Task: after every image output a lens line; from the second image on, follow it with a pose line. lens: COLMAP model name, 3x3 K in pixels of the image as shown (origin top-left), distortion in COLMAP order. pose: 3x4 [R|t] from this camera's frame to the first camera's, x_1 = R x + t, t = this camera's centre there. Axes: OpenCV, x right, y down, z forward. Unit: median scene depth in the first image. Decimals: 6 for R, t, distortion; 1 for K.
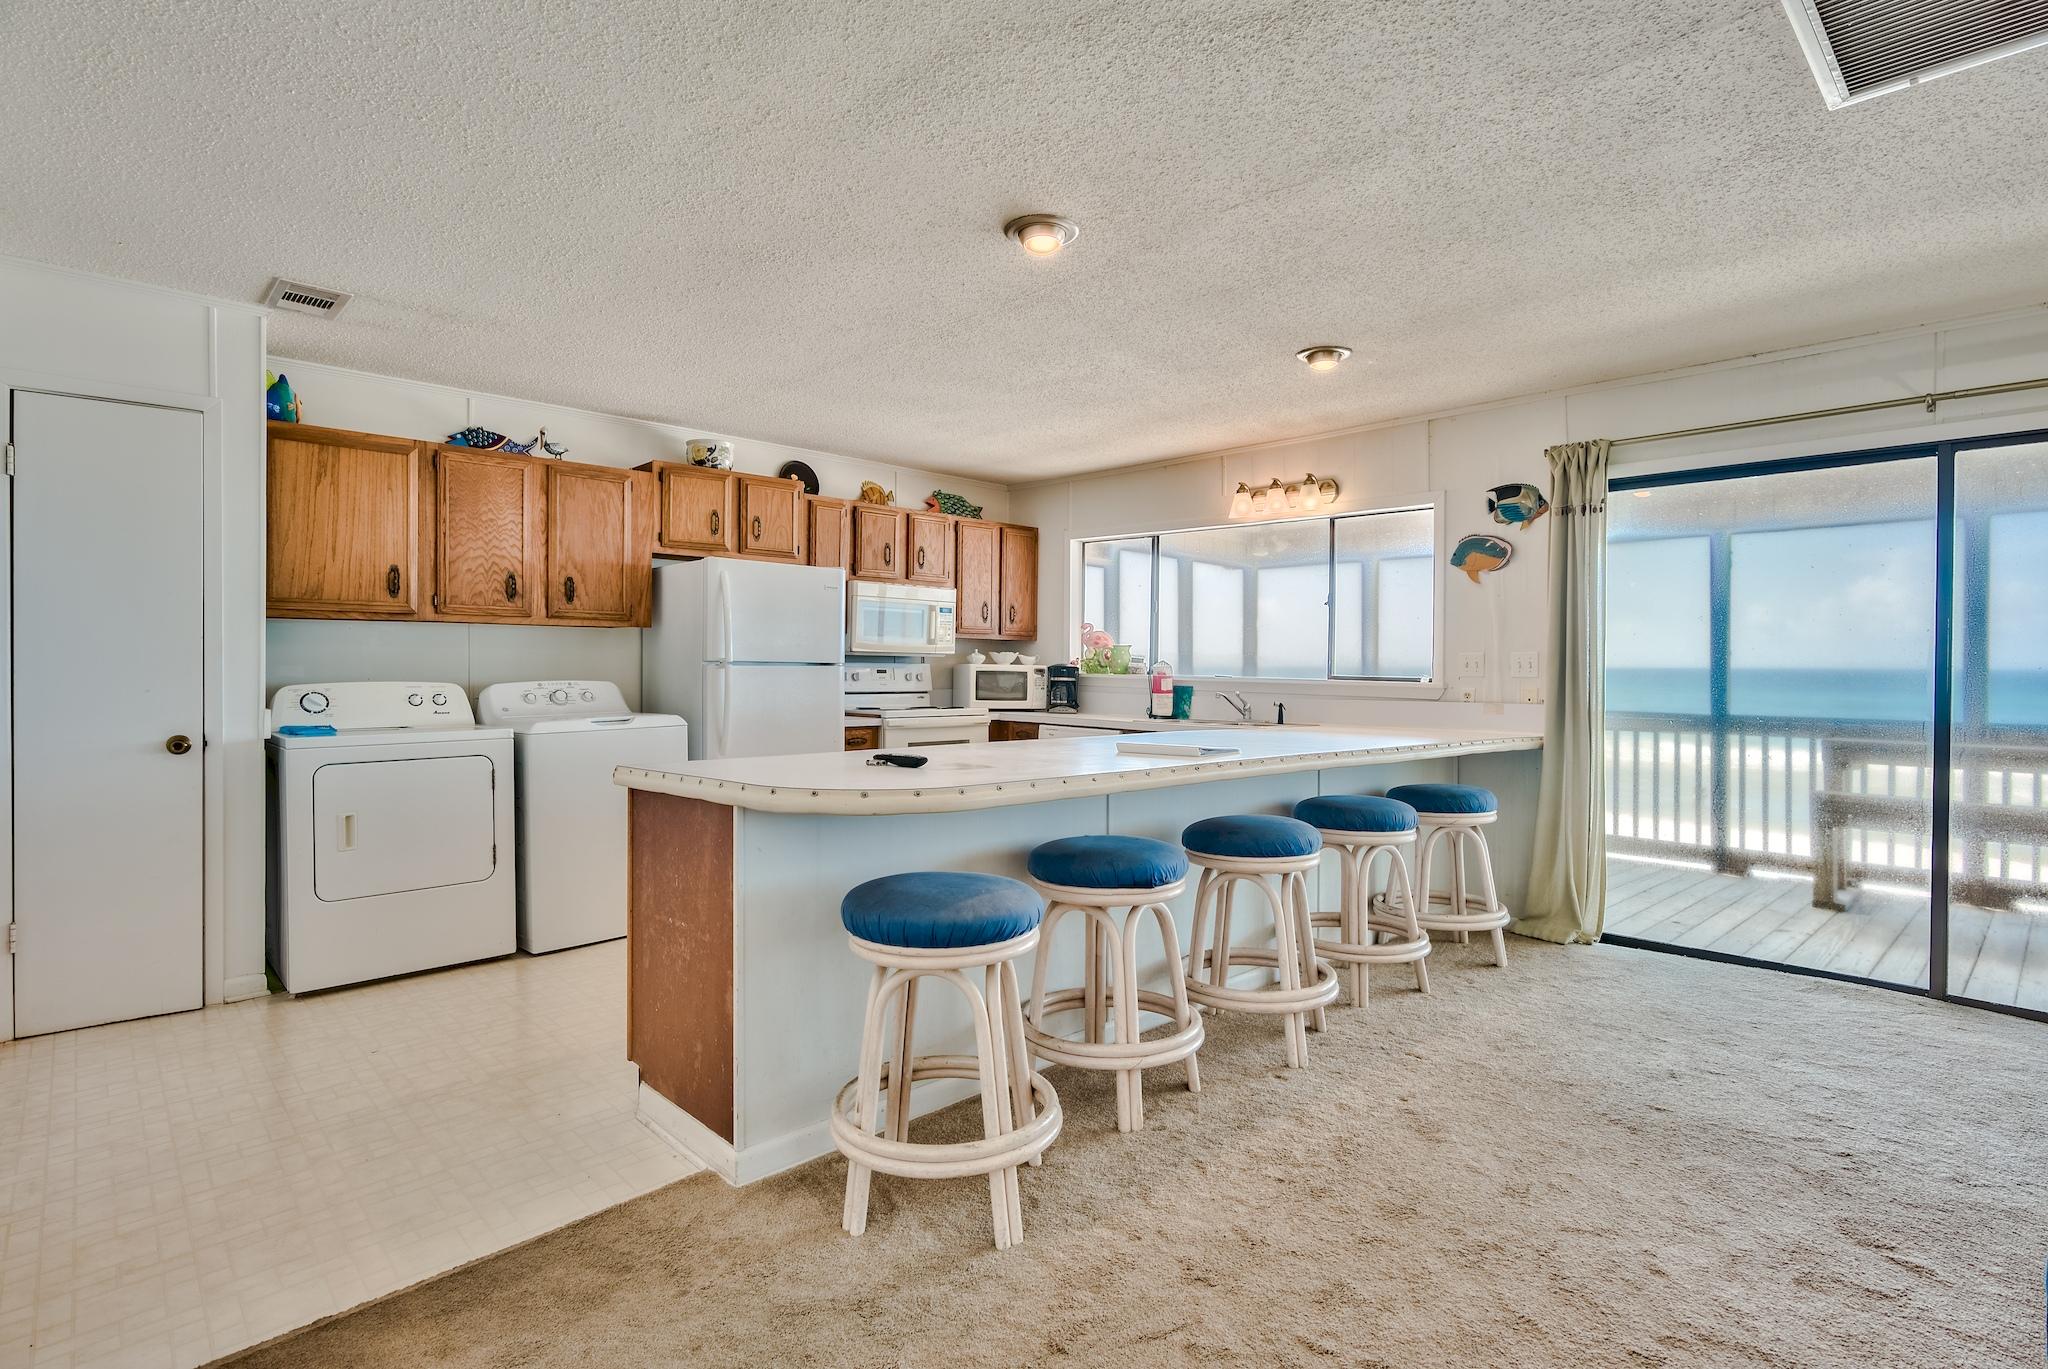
lens RADIAL K [[1009.3, 0, 1045.6], [0, 1009.3, 679.6], [0, 0, 1]] dist [0.000098, -0.002170]
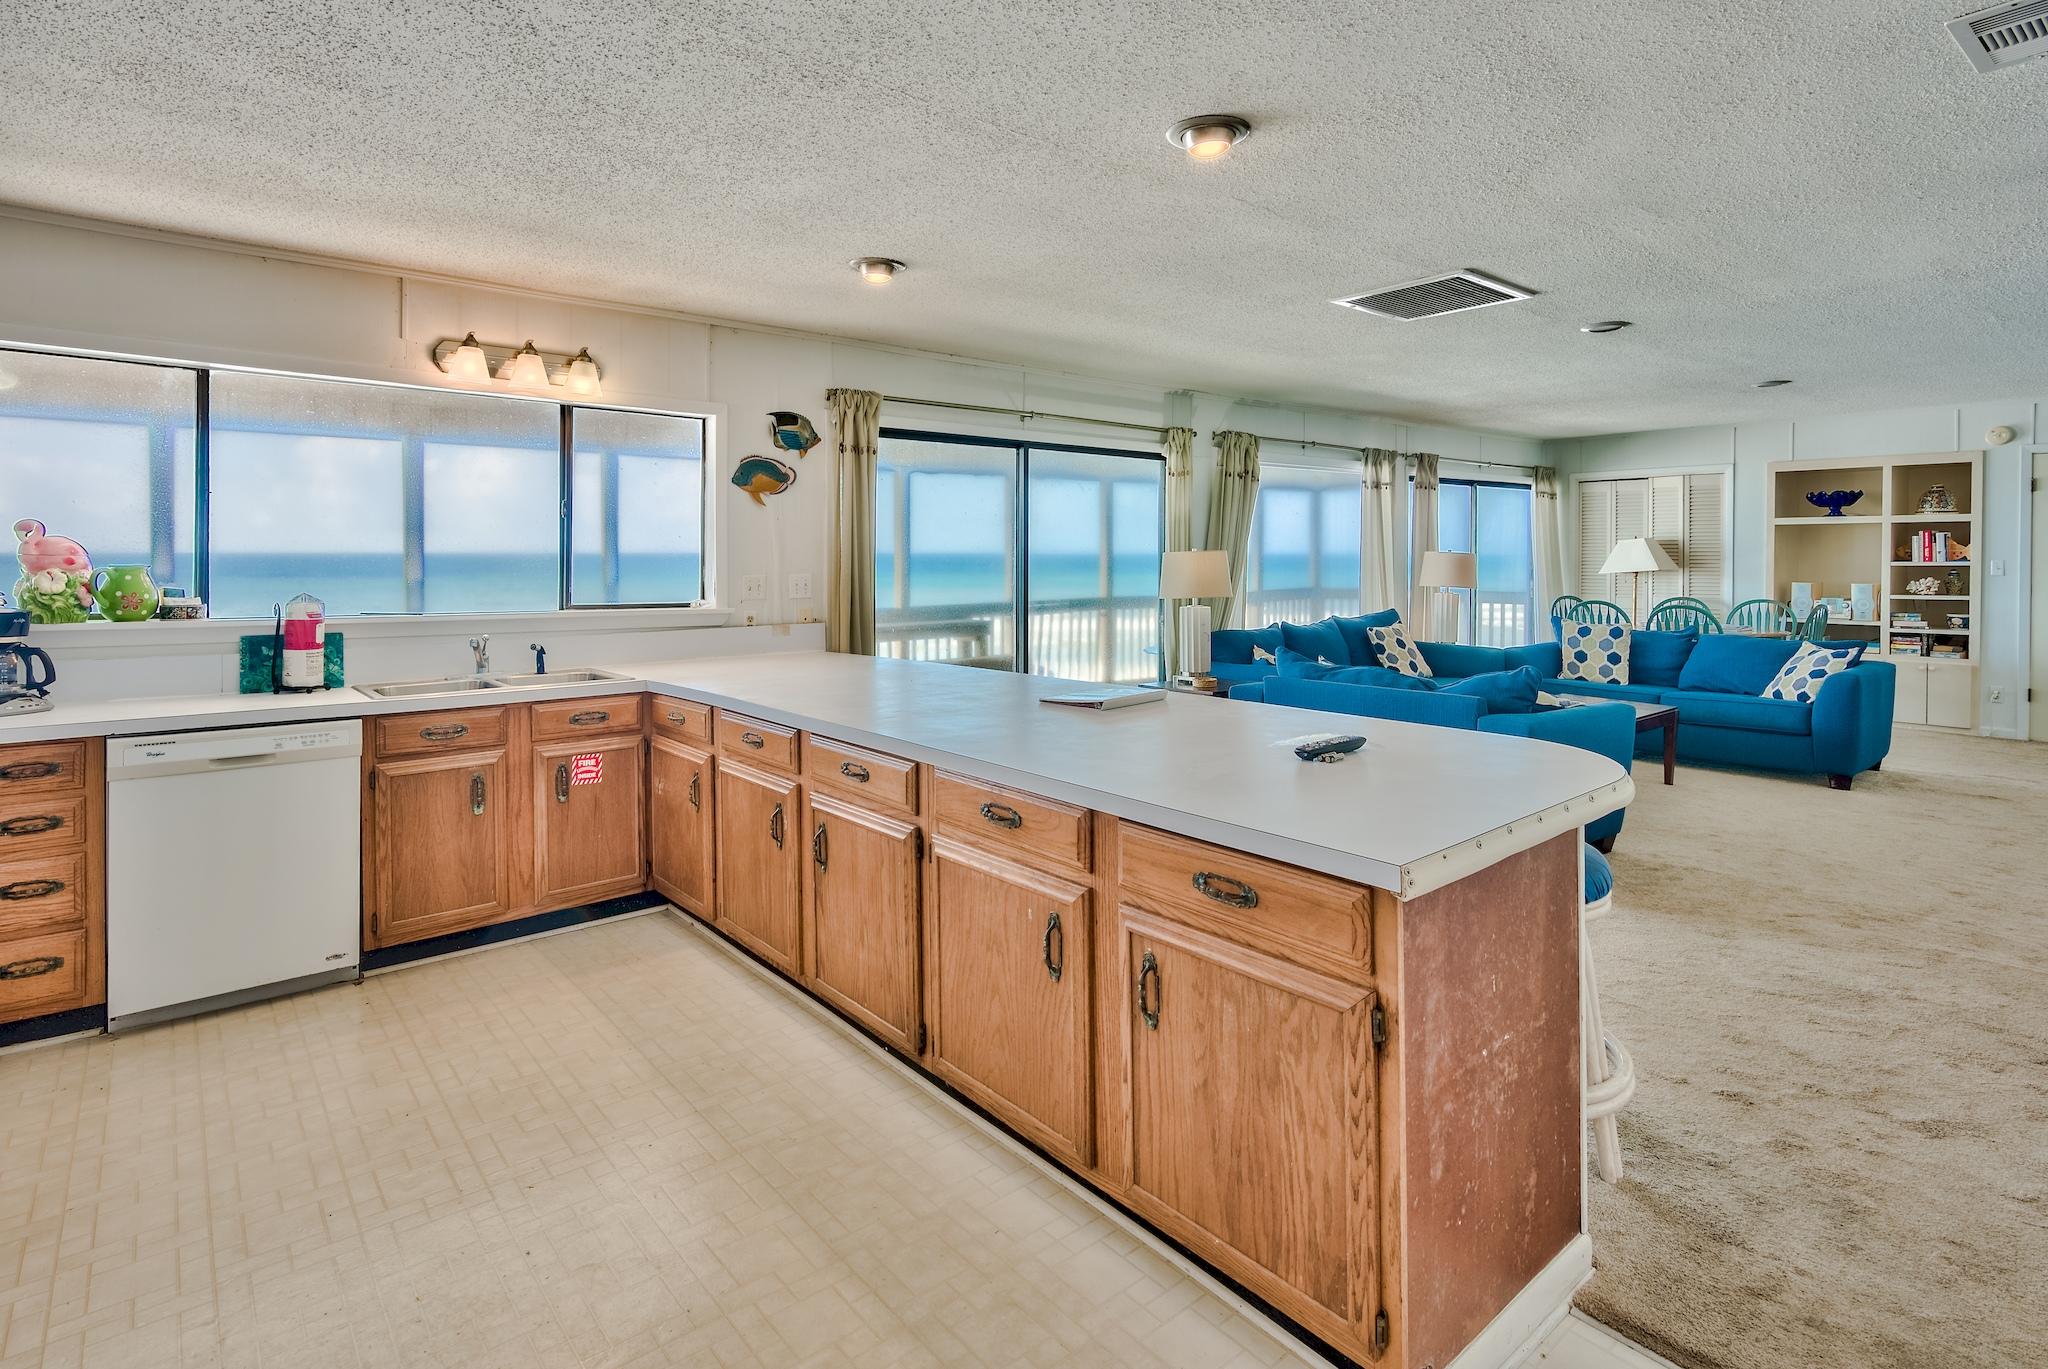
lens RADIAL K [[1009.3, 0, 1050.5], [0, 1009.3, 566.5], [0, 0, 1]] dist [0.000098, -0.002170]
pose [[0.080852, -0.015410, 0.996607, -0.545427], [0.014094, 0.999798, 0.014316, -0.045811], [-0.996626, 0.012888, 0.081053, 0.641255]]
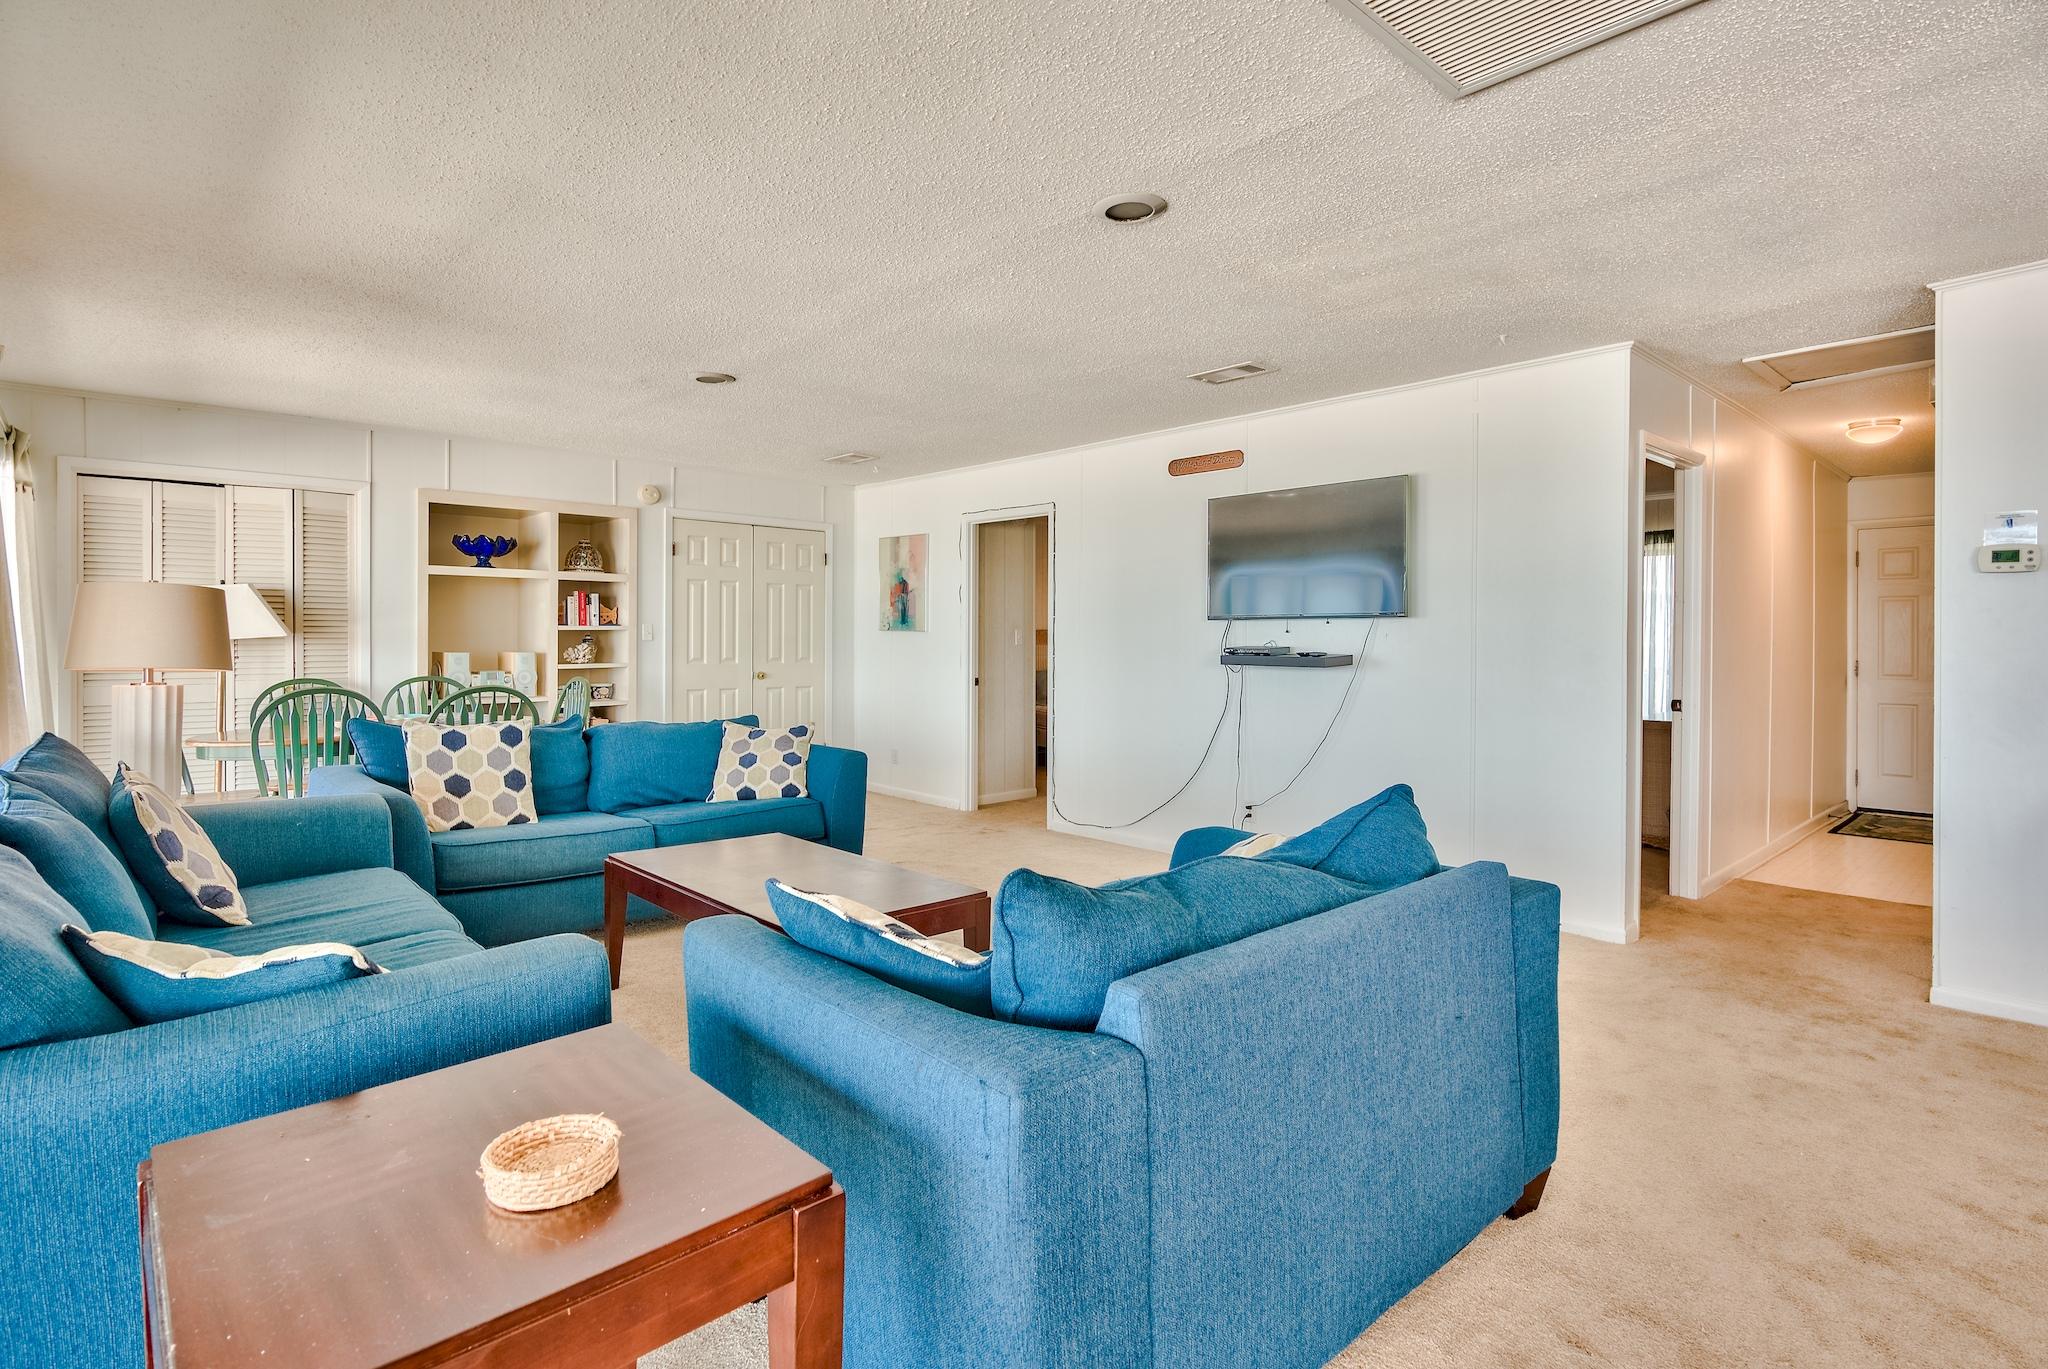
lens RADIAL K [[1009.3, 0, 999.3], [0, 1009.3, 644.5], [0, 0, 1]] dist [0.000098, -0.002170]
pose [[-0.997979, -0.007974, 0.063039, 0.546163], [-0.006809, 0.999802, 0.018679, -0.013159], [-0.063176, 0.018212, -0.997836, 0.776720]]
